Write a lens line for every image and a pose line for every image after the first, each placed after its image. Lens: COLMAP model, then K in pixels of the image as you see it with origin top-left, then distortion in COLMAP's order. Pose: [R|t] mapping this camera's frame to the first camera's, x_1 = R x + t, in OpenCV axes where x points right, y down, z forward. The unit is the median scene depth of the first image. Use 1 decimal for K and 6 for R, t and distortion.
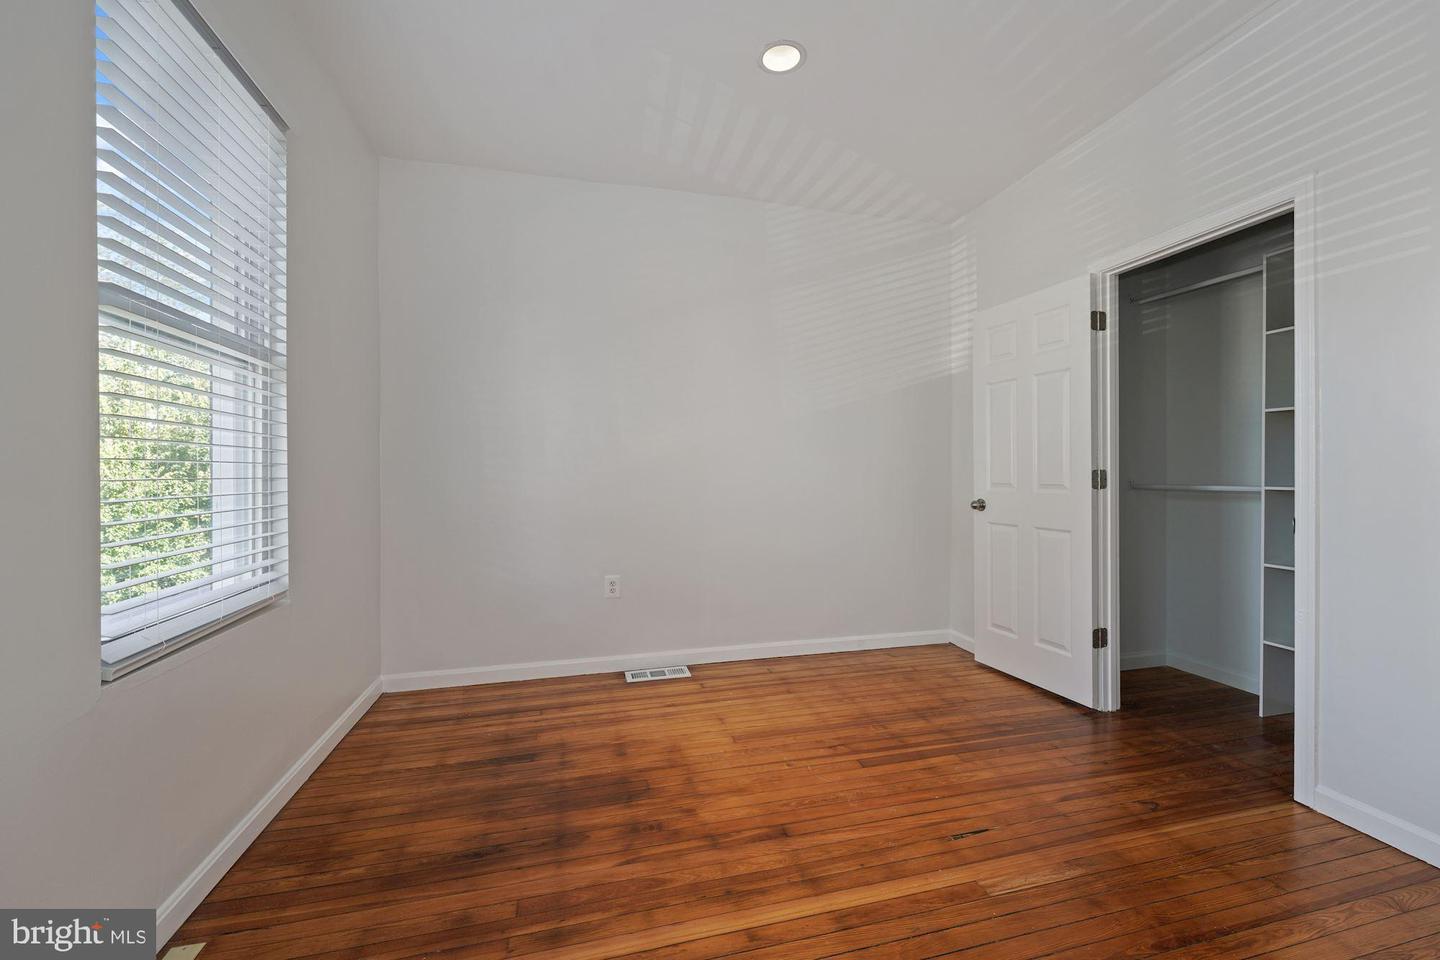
lens RADIAL K [[590.9, 0, 729.3], [0, 590.9, 476.8], [0, 0, 1]] dist [-0.000655, 0.000119]
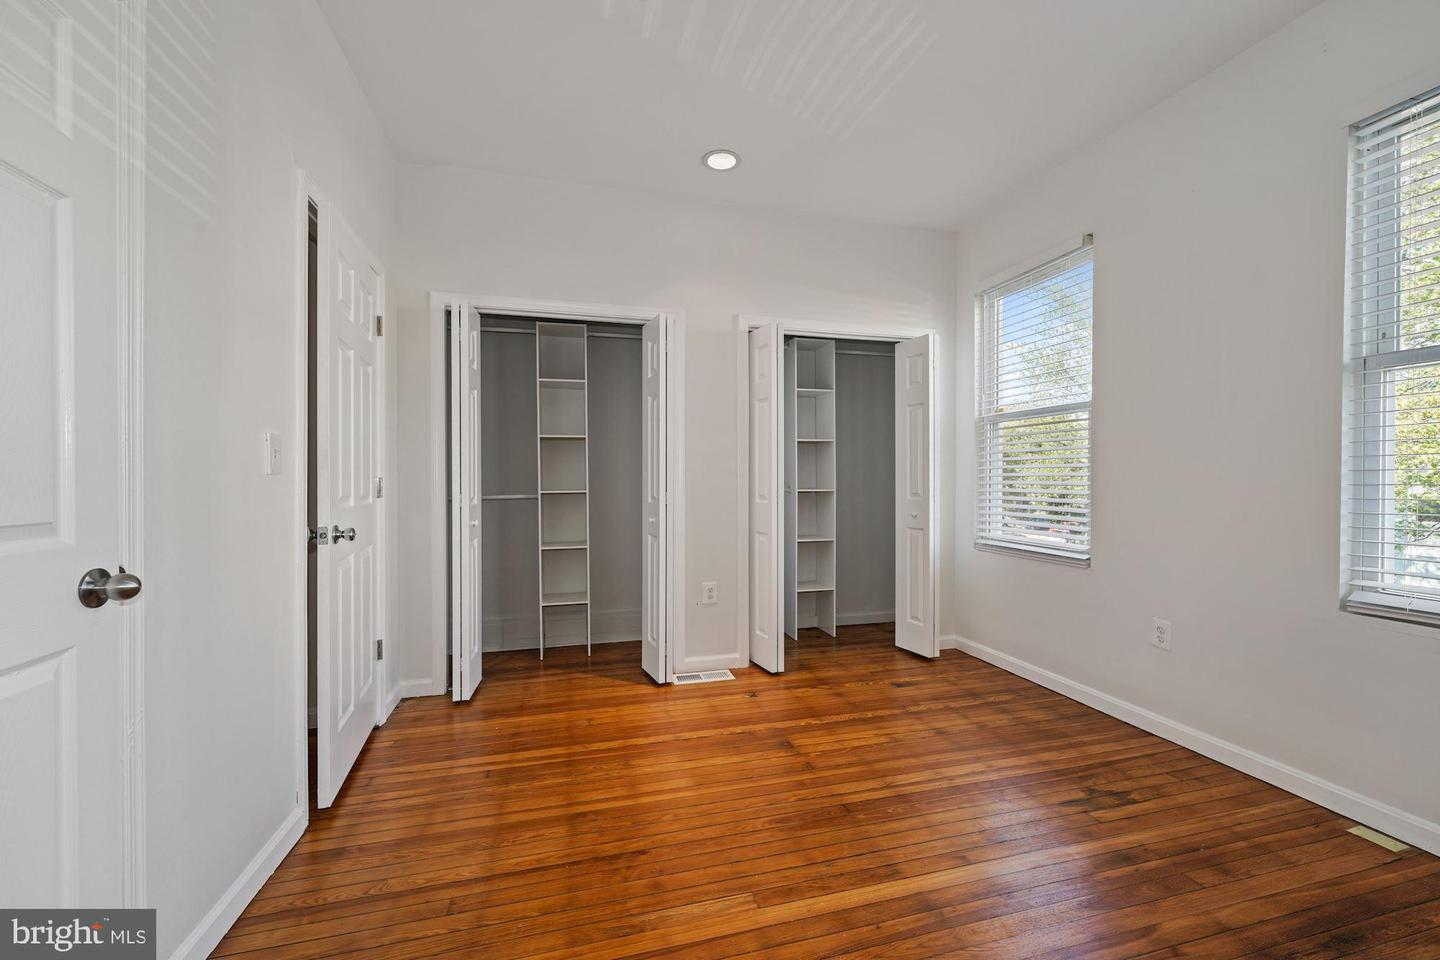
lens RADIAL K [[571.1, 0, 714.6], [0, 571.1, 481.6], [0, 0, 1]] dist [-0.000120, -0.000155]
pose [[-0.999920, 0.006333, 0.010955, 0.324913], [0.006478, 0.999890, 0.013311, -0.014207], [-0.010869, 0.013381, -0.999851, 1.315950]]
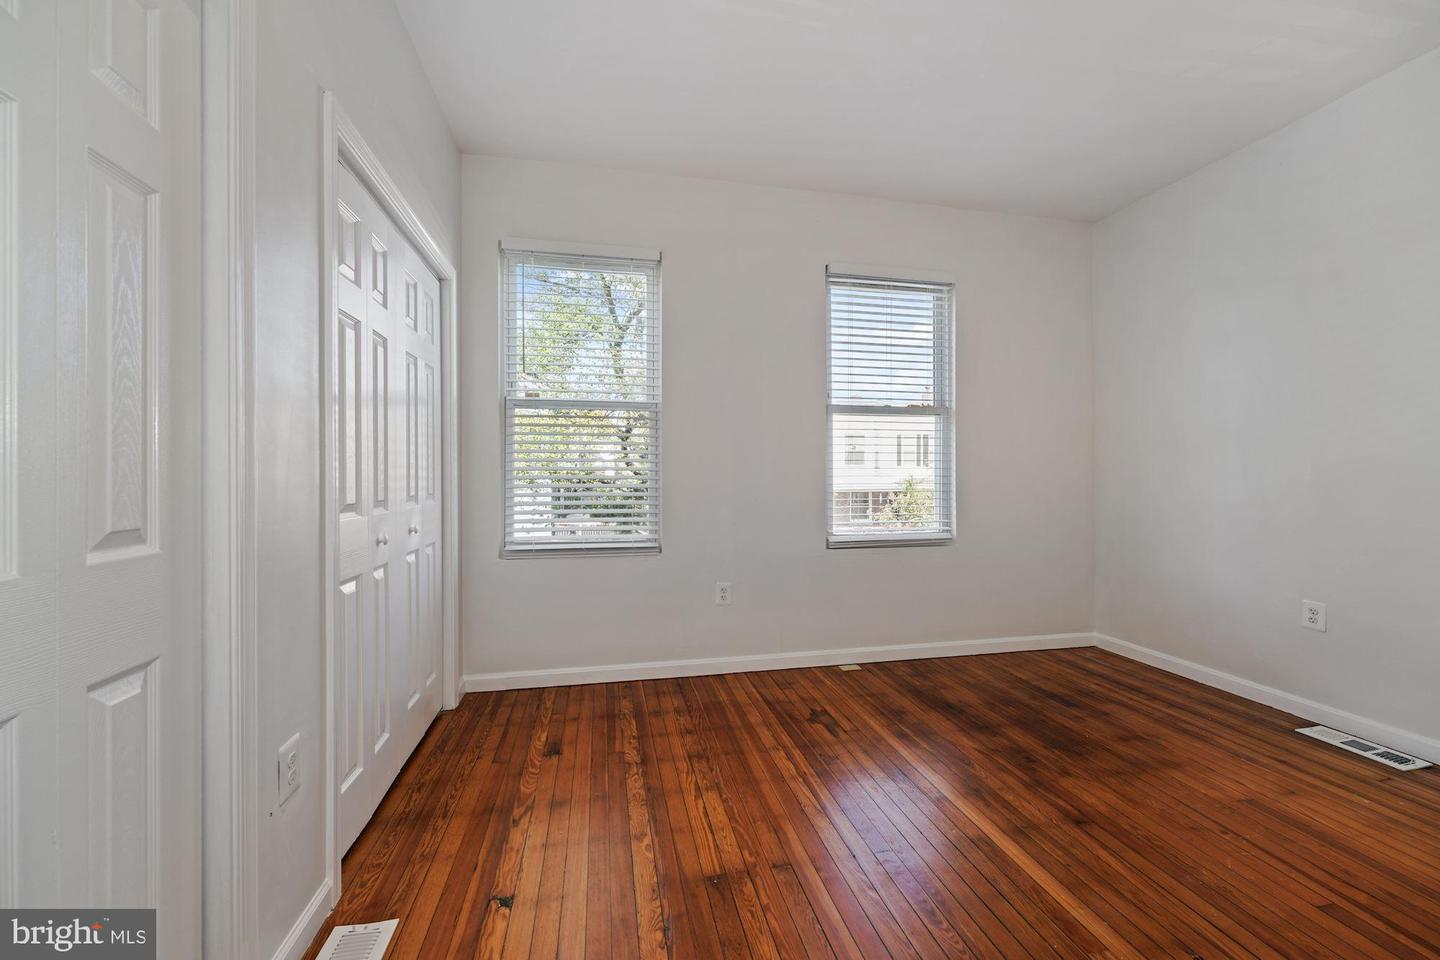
lens RADIAL K [[581.0, 0, 716.3], [0, 581.0, 482.9], [0, 0, 1]] dist [0.005555, 0.000129]
pose [[-0.062640, 0.020387, -0.997828, 0.882766], [-0.007416, 0.999754, 0.020892, -0.005995], [0.998009, 0.008709, -0.062474, 0.327245]]
